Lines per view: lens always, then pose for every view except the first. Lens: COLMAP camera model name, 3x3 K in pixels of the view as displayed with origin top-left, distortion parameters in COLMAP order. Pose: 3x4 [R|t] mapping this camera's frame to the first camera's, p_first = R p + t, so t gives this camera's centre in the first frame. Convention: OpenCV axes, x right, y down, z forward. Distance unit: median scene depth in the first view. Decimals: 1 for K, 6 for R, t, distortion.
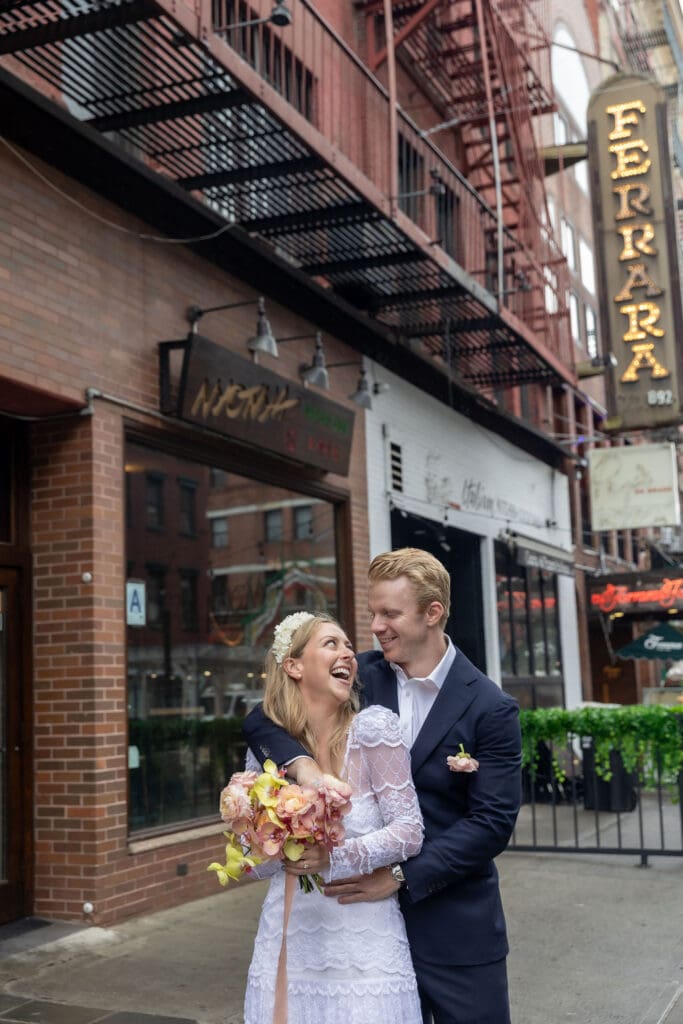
lens RADIAL K [[1142.3, 0, 345.6], [0, 1142.3, 526.4], [0, 0, 1]] dist [0.012944, 0.022696]
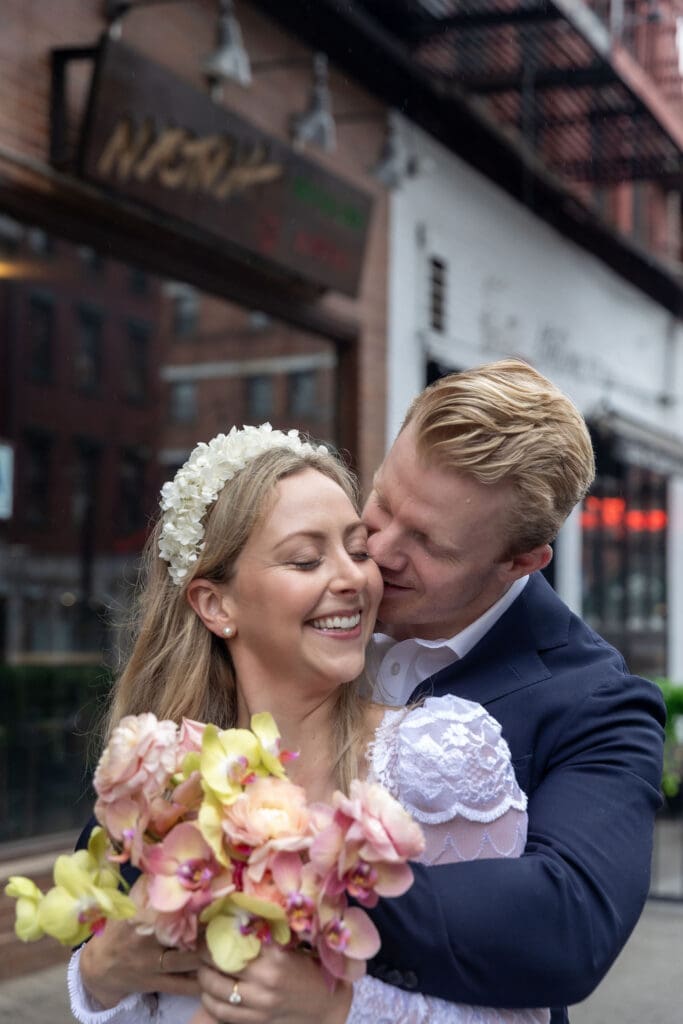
lens RADIAL K [[1542.1, 0, 387.0], [0, 1542.1, 511.9], [0, 0, 1]] dist [-0.000693, 0.004254]
pose [[0.998722, 0.048144, 0.015377, 0.009481], [-0.049051, 0.996654, 0.065386, 0.015437], [-0.012177, -0.066056, 0.997742, 0.139384]]
